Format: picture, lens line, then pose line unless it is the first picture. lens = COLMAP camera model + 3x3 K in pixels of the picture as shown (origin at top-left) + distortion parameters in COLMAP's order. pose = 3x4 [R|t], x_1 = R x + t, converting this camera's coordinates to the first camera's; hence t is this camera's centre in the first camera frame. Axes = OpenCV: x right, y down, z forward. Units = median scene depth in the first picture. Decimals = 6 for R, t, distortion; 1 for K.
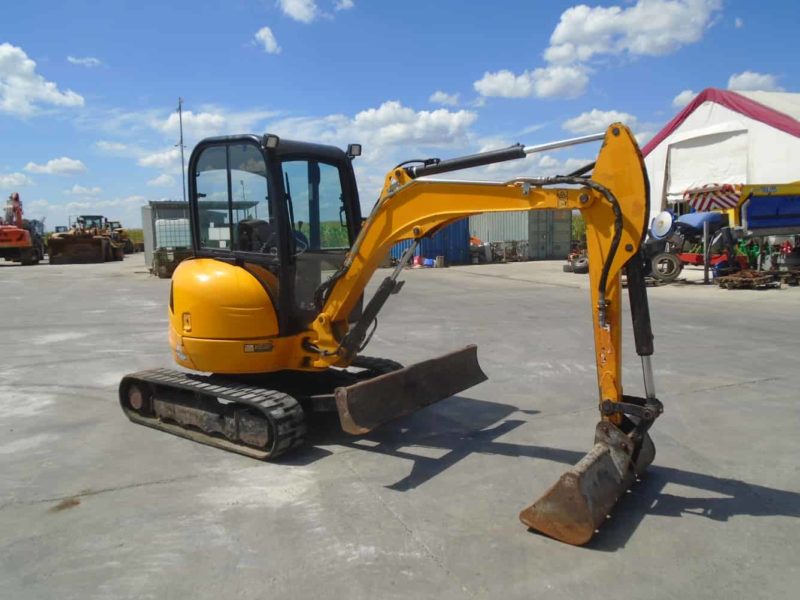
lens RADIAL K [[613.2, 0, 400.0], [0, 613.2, 300.0], [0, 0, 1]] dist [-0.011180, 0.002460]
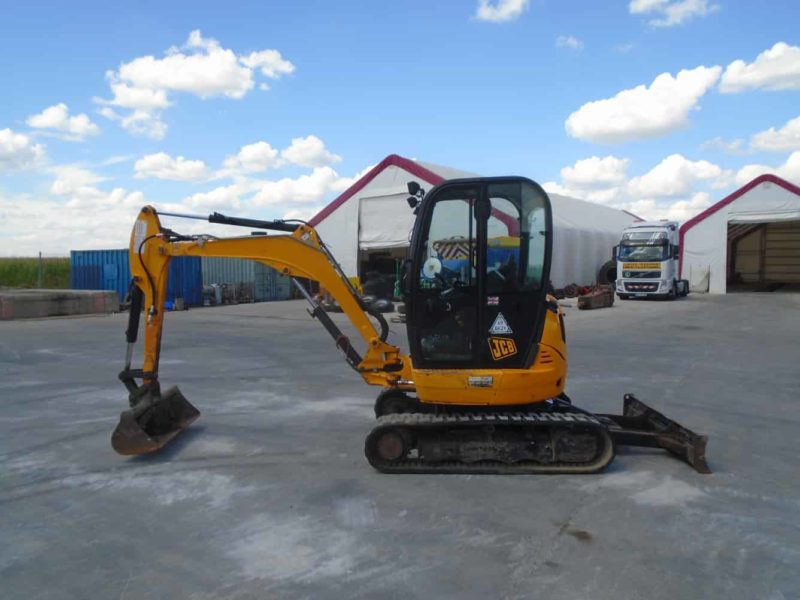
lens RADIAL K [[614.1, 0, 400.0], [0, 614.1, 300.0], [0, 0, 1]] dist [-0.006789, -0.002609]
pose [[0.823087, -0.013976, 0.567743, -0.296331], [0.053042, 0.997219, -0.052350, -0.004022], [-0.565432, 0.073202, 0.821540, 0.065544]]
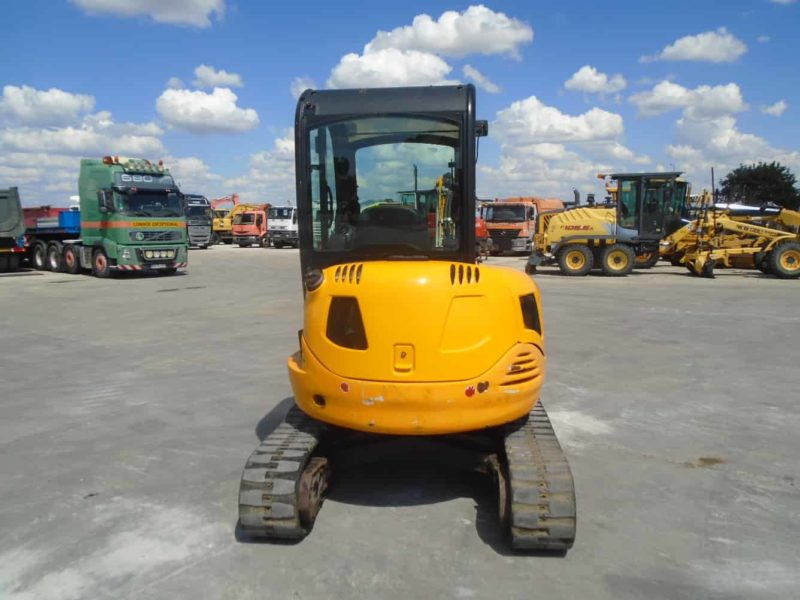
lens RADIAL K [[613.2, 0, 400.0], [0, 613.2, 300.0], [0, 0, 1]] dist [-0.011180, 0.002460]
pose [[-0.493510, -0.078168, 0.866221, -0.263353], [0.117826, 0.980763, 0.155633, -0.043025], [-0.861722, 0.178870, -0.474806, 0.427748]]
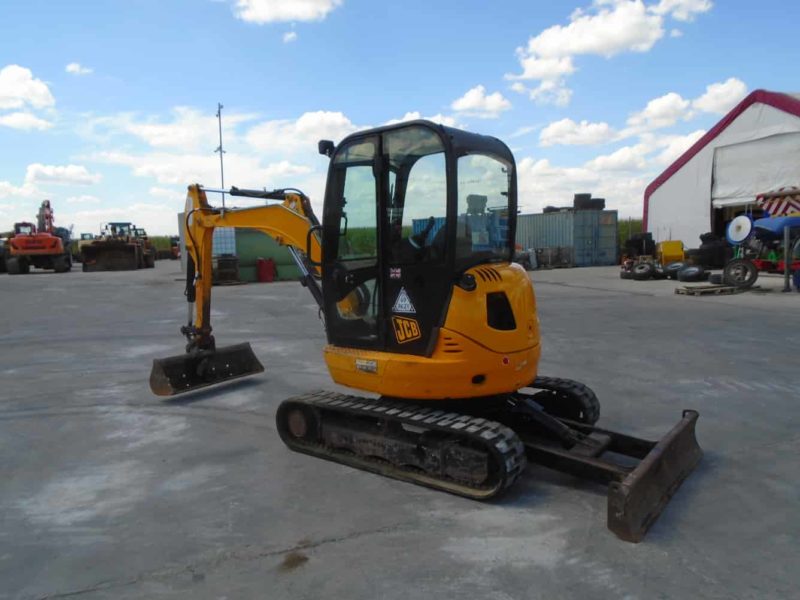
lens RADIAL K [[614.1, 0, 400.0], [0, 614.1, 300.0], [0, 0, 1]] dist [-0.006789, -0.002609]
pose [[0.999803, -0.000908, -0.019829, -0.082864], [0.000698, 0.999943, -0.010618, -0.003213], [0.019837, 0.010602, 0.999747, 0.033540]]
